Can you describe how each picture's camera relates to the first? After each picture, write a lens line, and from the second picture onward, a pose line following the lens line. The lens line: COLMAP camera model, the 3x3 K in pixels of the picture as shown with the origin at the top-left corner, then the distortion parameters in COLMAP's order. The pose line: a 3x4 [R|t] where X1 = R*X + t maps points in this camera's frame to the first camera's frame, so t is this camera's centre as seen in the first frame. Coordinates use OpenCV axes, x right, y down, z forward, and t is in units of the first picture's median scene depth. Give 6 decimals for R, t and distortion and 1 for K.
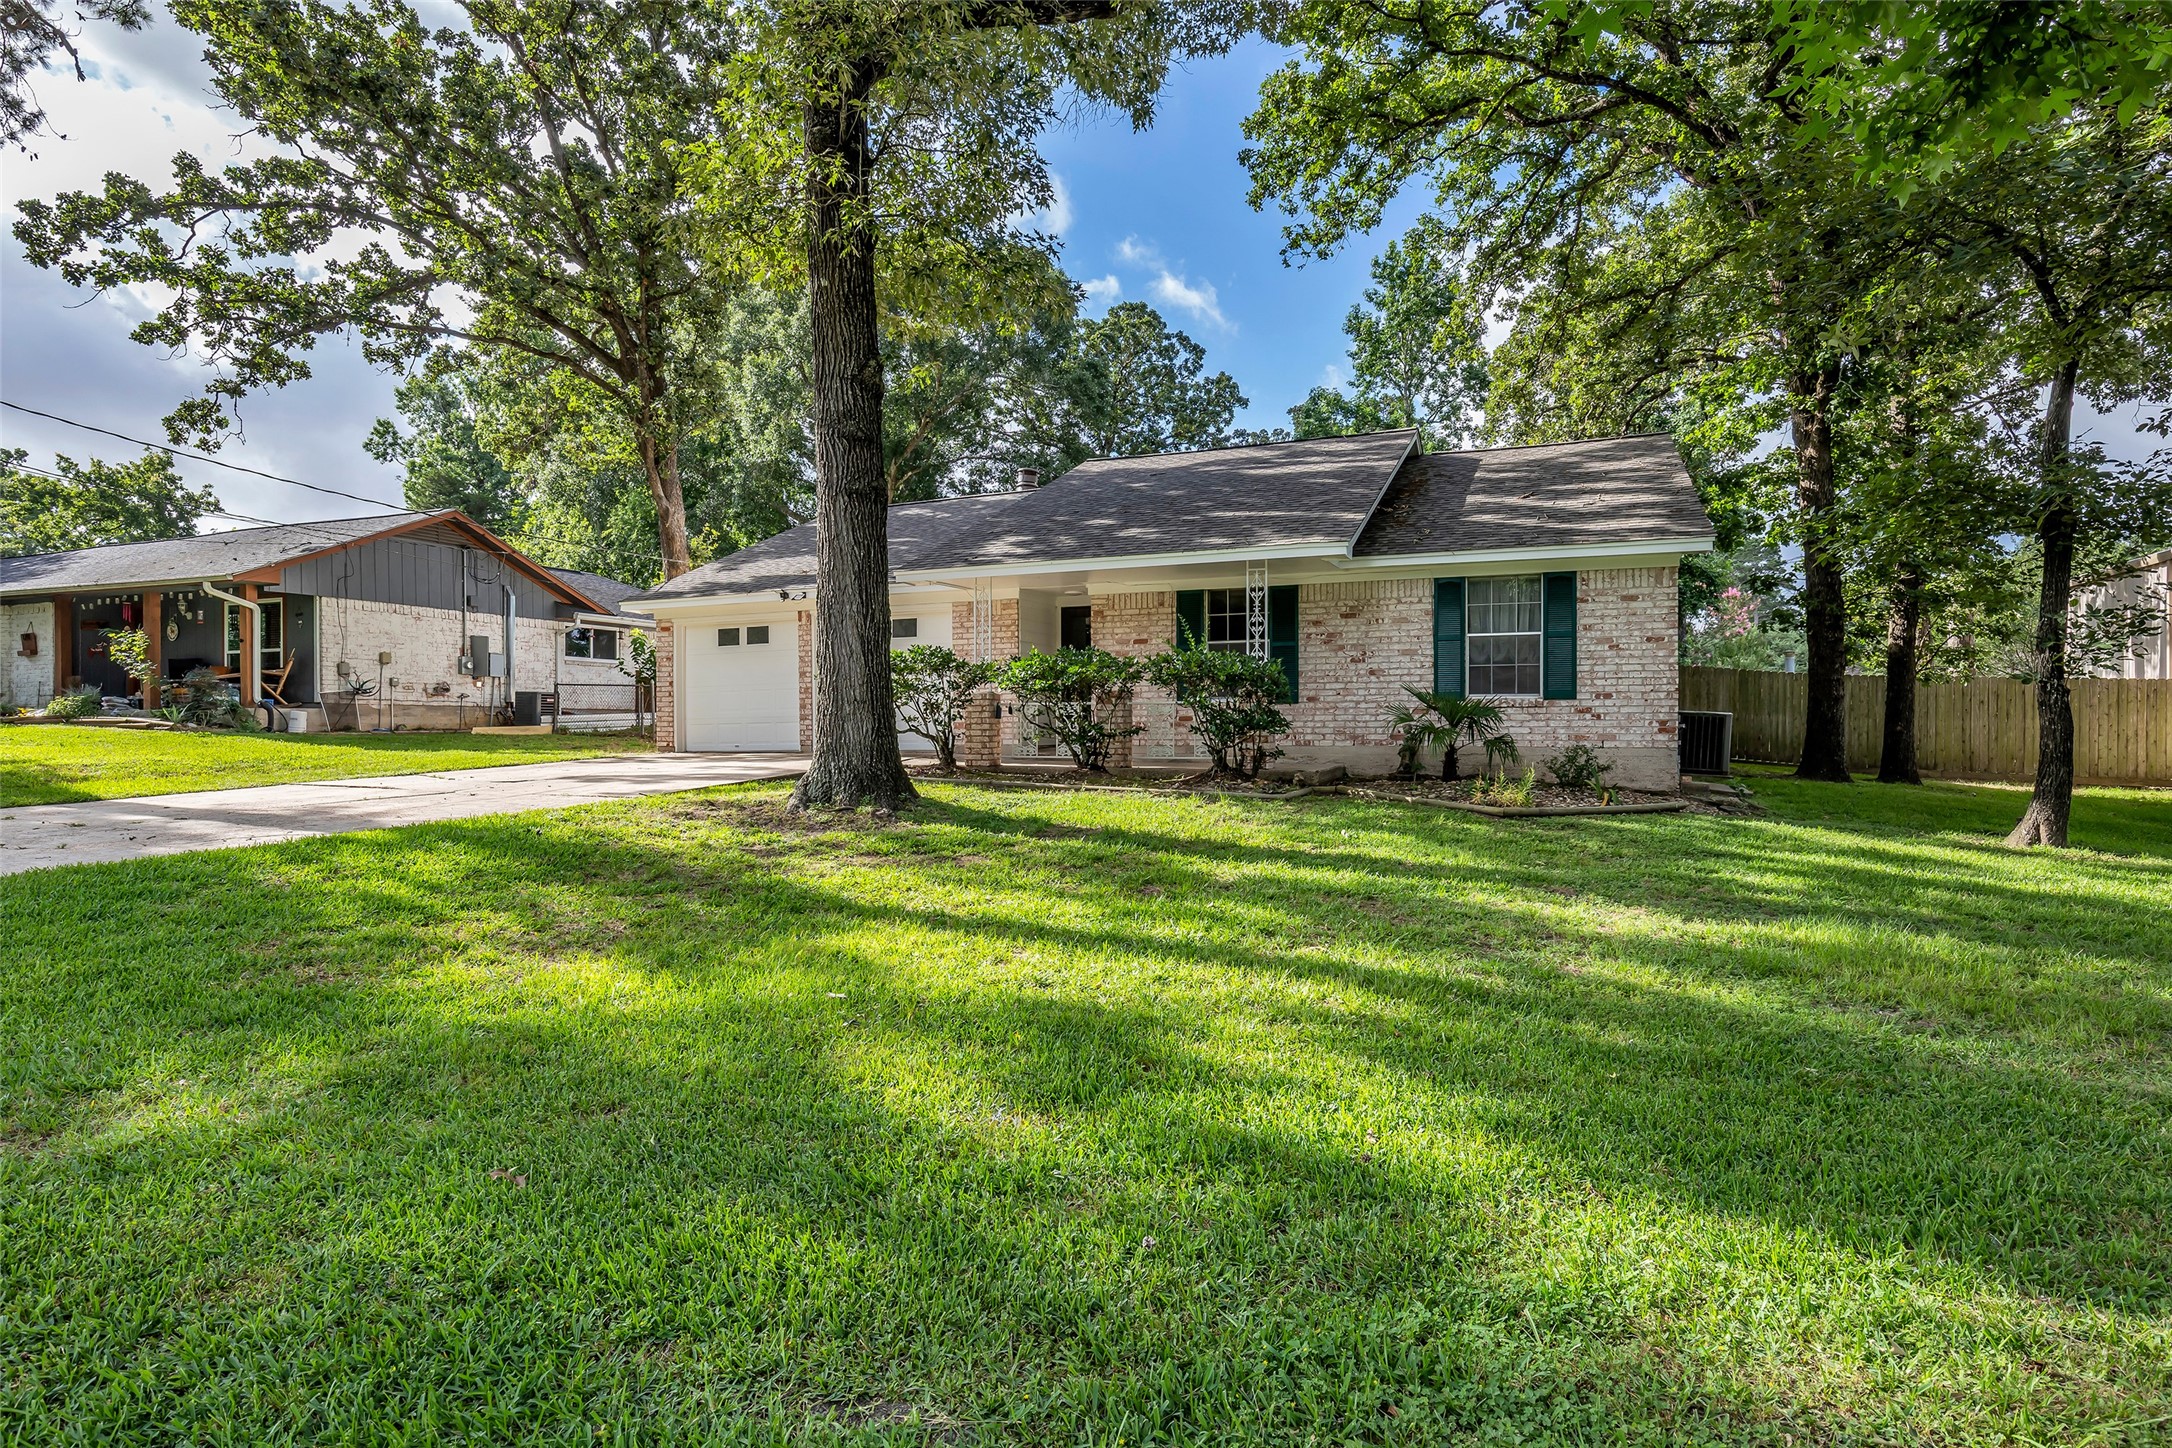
lens RADIAL K [[1158.4, 0, 1086.0], [0, 1158.4, 724.0], [0, 0, 1]] dist [-0.013742, 0.001379]
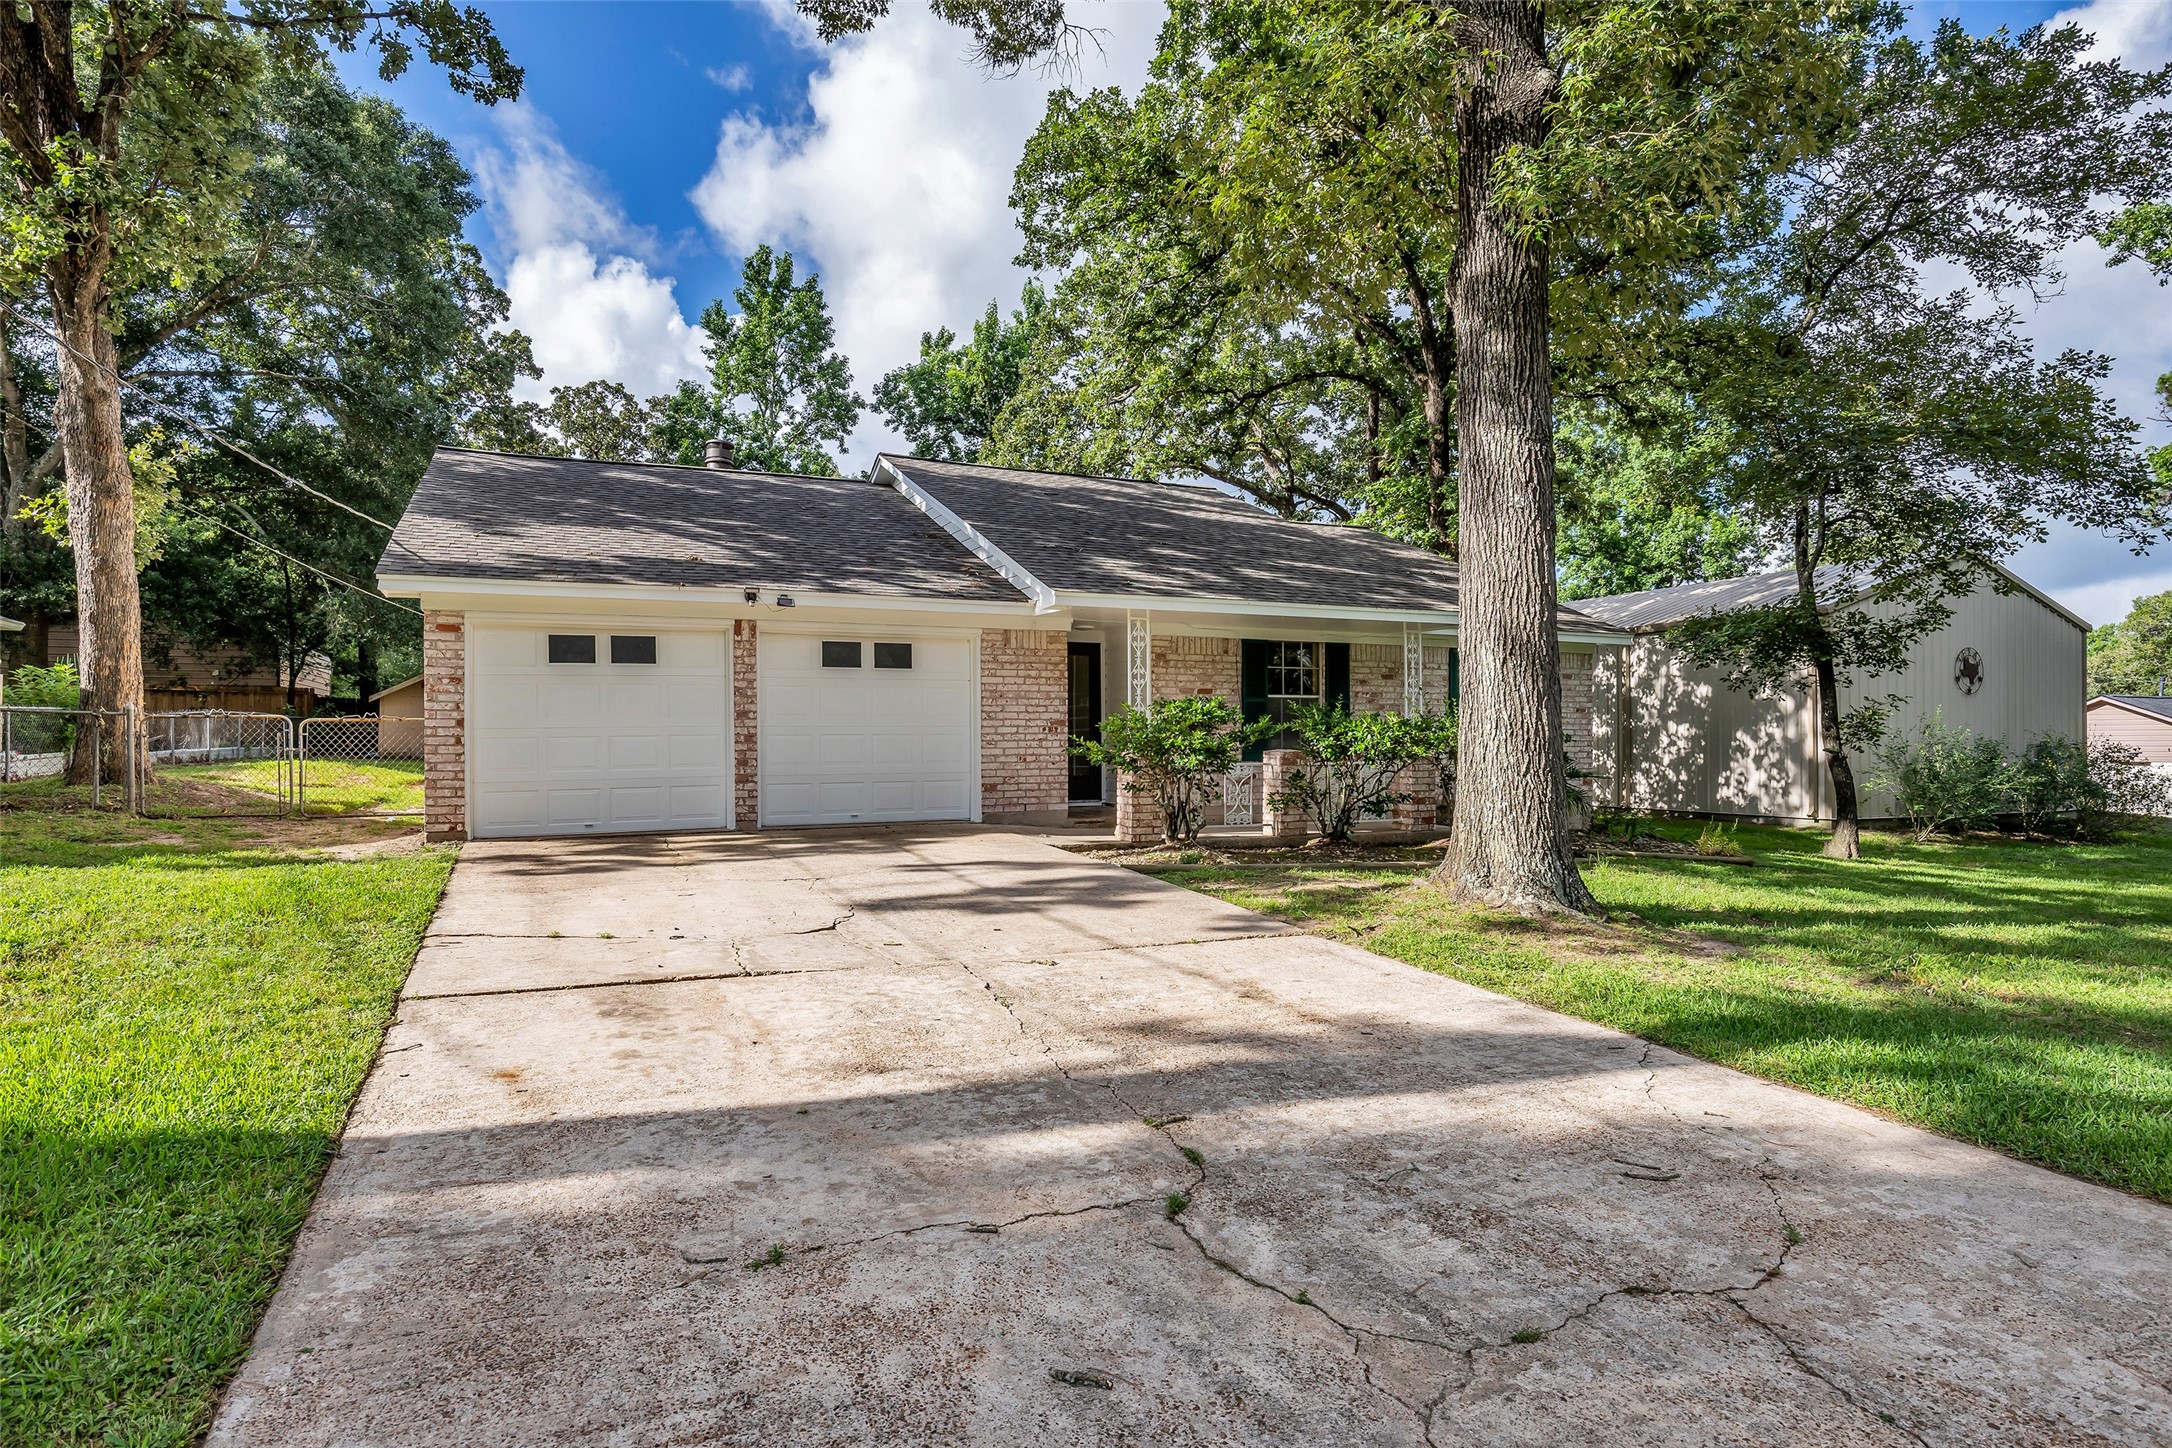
lens RADIAL K [[1158.4, 0, 1086.0], [0, 1158.4, 724.0], [0, 0, 1]] dist [-0.013742, 0.001379]
pose [[0.684117, 0.012827, 0.729259, -0.449173], [-0.002623, 0.999882, -0.015126, -0.020907], [-0.729367, 0.008435, 0.684070, 0.298377]]
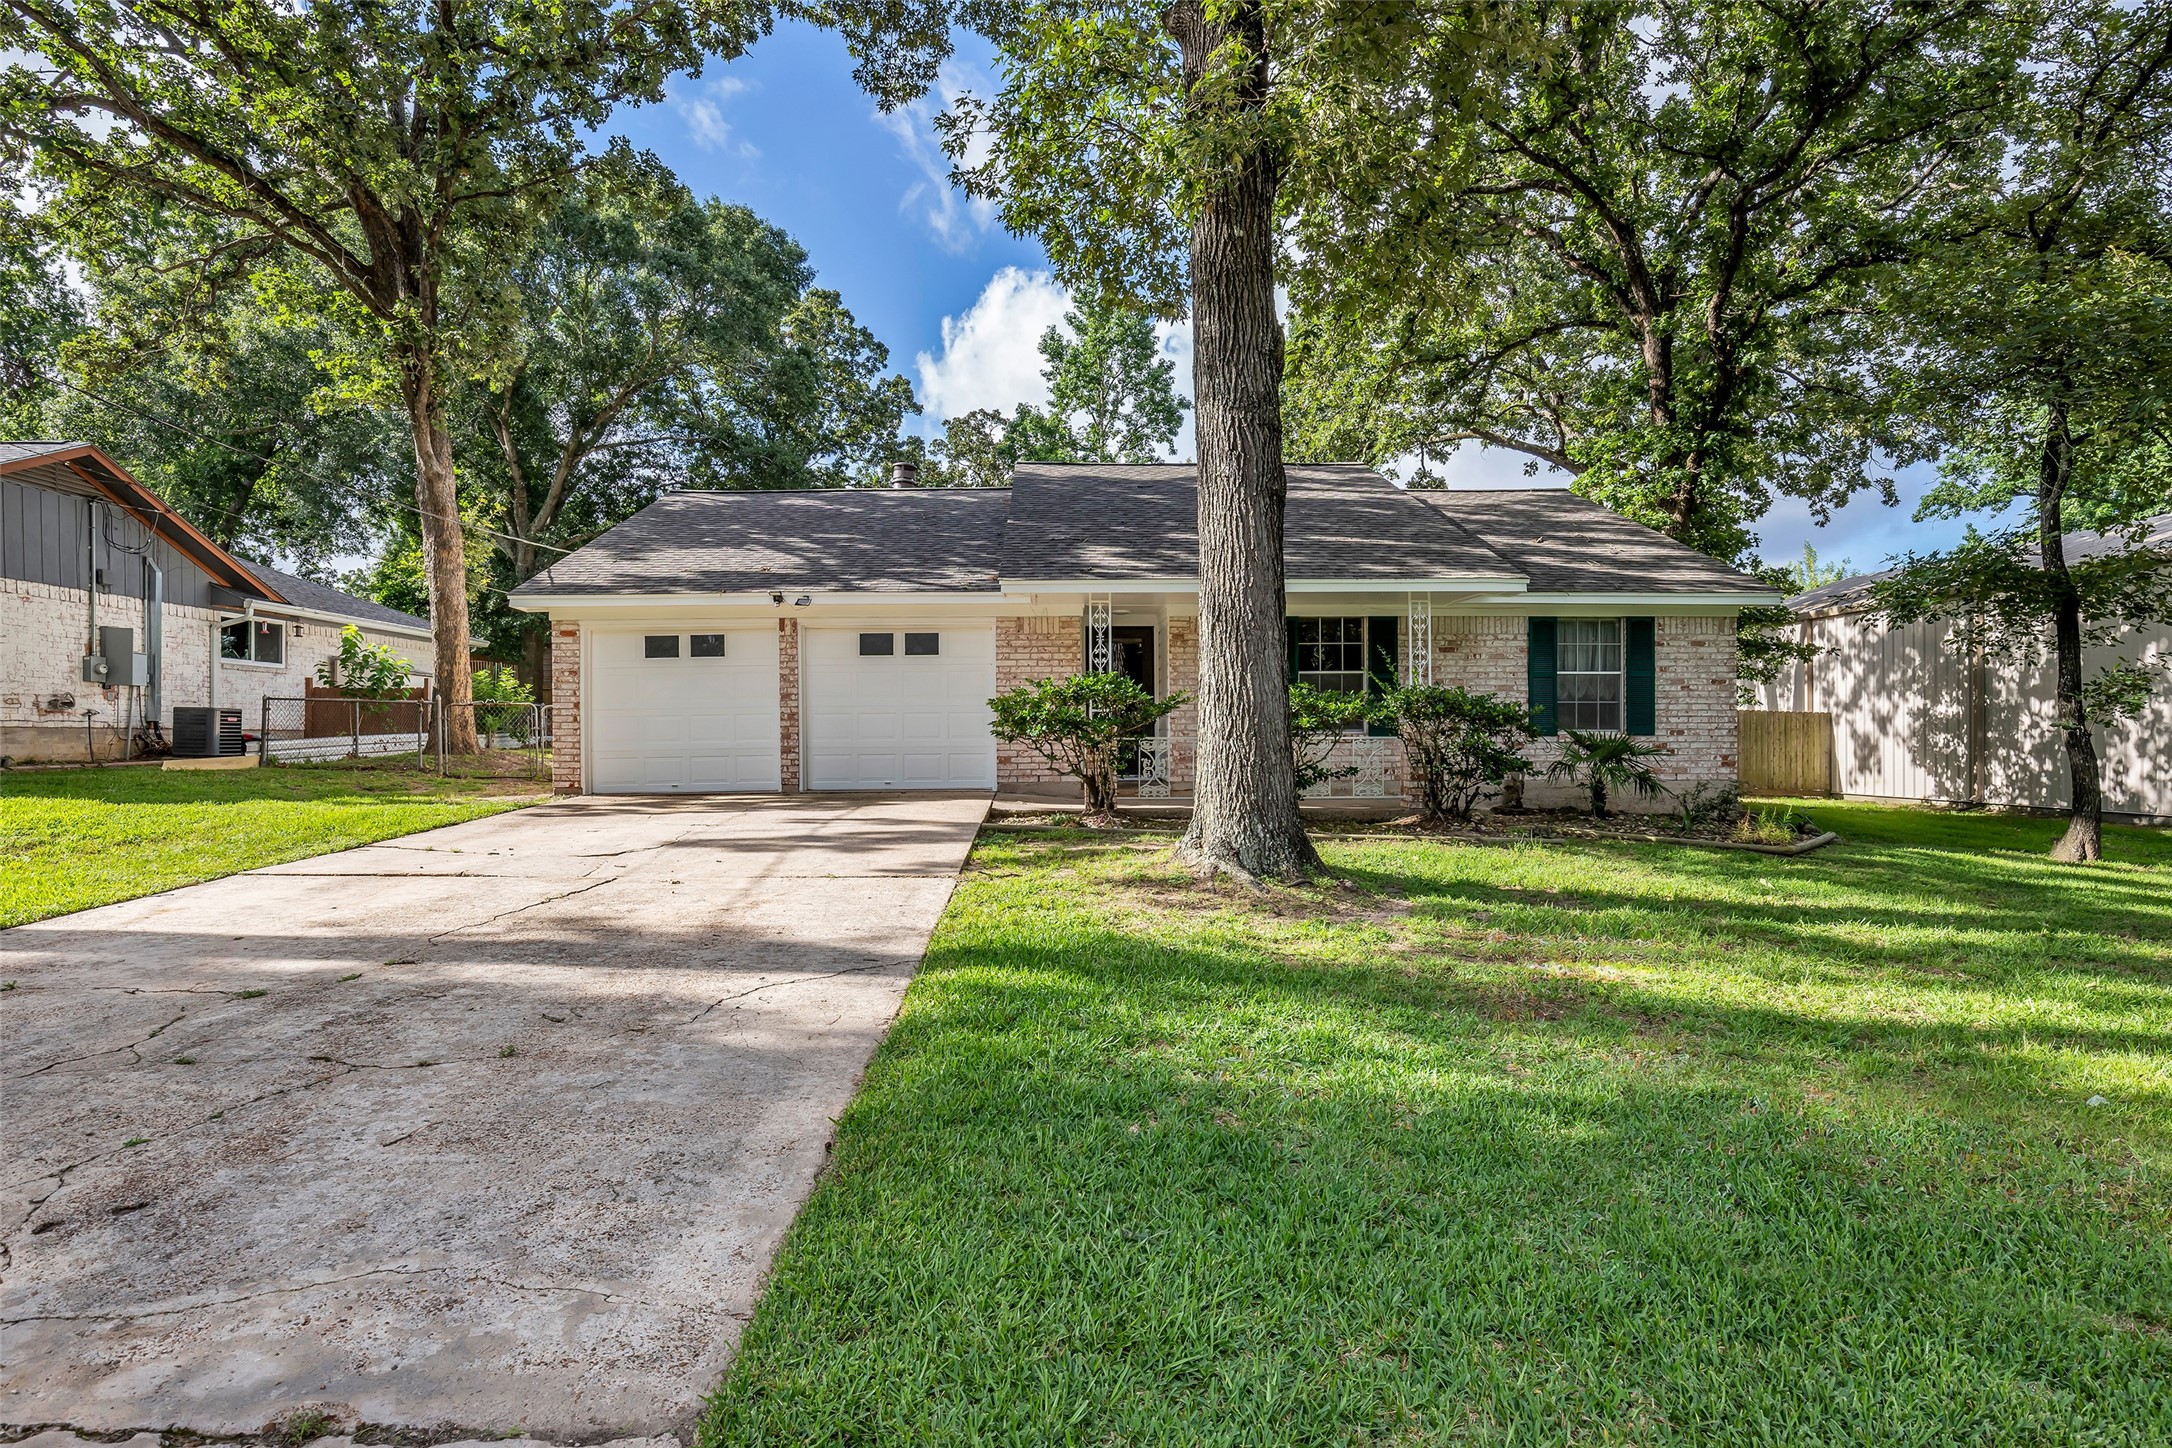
lens RADIAL K [[1158.4, 0, 1086.0], [0, 1158.4, 724.0], [0, 0, 1]] dist [-0.013742, 0.001379]
pose [[0.913392, 0.004460, 0.407057, -0.287393], [-0.000849, 0.999959, -0.009051, -0.012570], [-0.407080, 0.007922, 0.913358, 0.133530]]
